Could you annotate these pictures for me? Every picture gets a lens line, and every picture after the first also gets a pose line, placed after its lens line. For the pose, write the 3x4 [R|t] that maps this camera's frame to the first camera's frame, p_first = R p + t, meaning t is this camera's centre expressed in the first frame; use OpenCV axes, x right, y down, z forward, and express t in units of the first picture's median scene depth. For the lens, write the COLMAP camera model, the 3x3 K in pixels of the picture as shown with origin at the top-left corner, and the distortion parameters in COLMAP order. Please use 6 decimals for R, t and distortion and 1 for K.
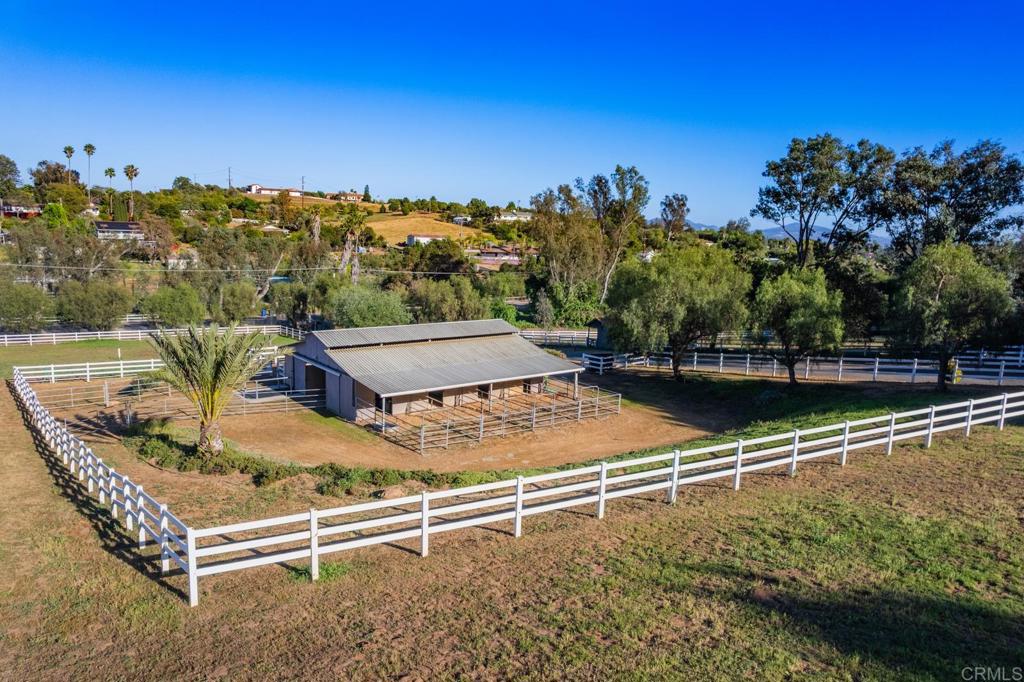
lens RADIAL K [[708.9, 0, 512.0], [0, 708.9, 341.0], [0, 0, 1]] dist [-0.072632, 0.086548]
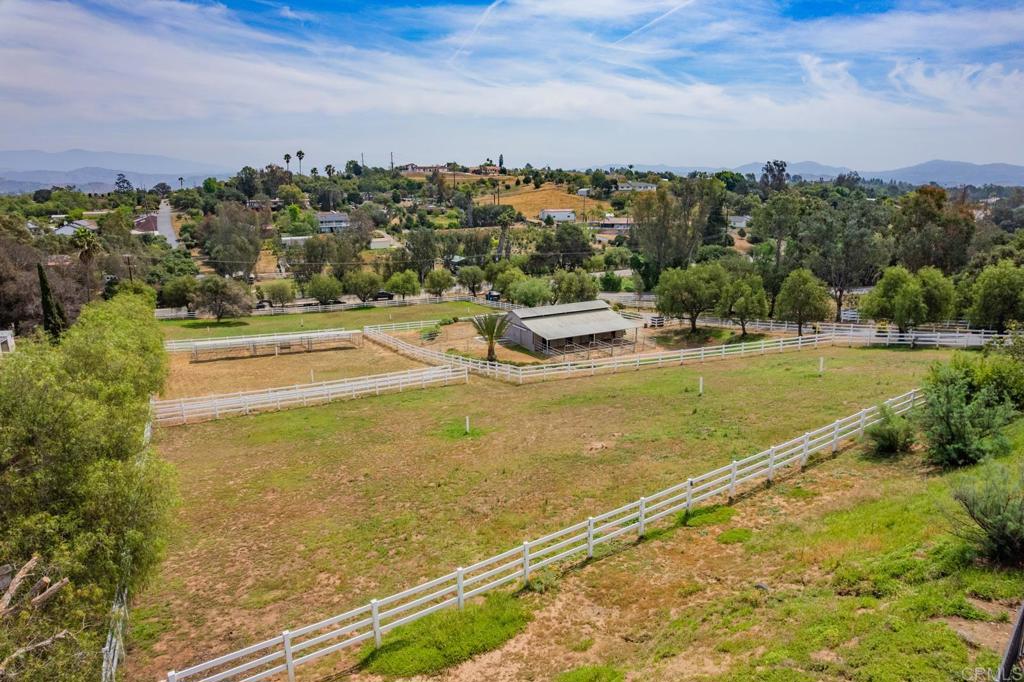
lens RADIAL K [[667.2, 0, 512.0], [0, 667.2, 341.0], [0, 0, 1]] dist [-0.066665, 0.068582]
pose [[0.982945, -0.001670, -0.183893, 0.012128], [0.016039, 0.996927, 0.076675, -0.009386], [0.183200, -0.078317, 0.979951, -0.126080]]
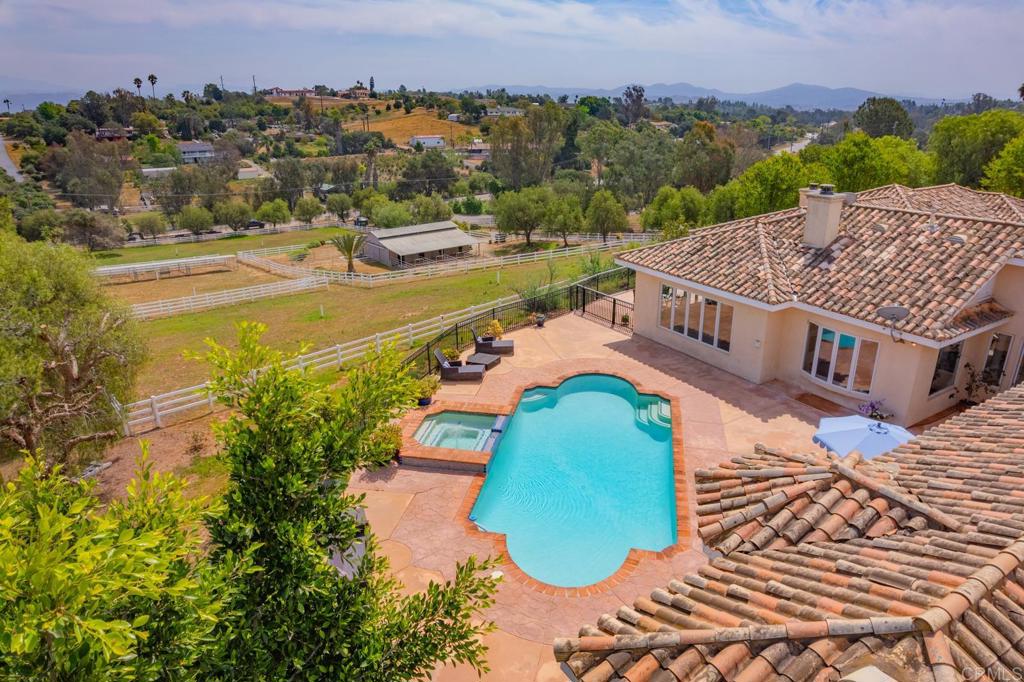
lens RADIAL K [[667.2, 0, 512.0], [0, 667.2, 341.0], [0, 0, 1]] dist [-0.066665, 0.068582]
pose [[0.999089, -0.038698, -0.018006, 0.030114], [0.041413, 0.980991, 0.189584, -0.007340], [0.010327, -0.190157, 0.981699, -0.169123]]
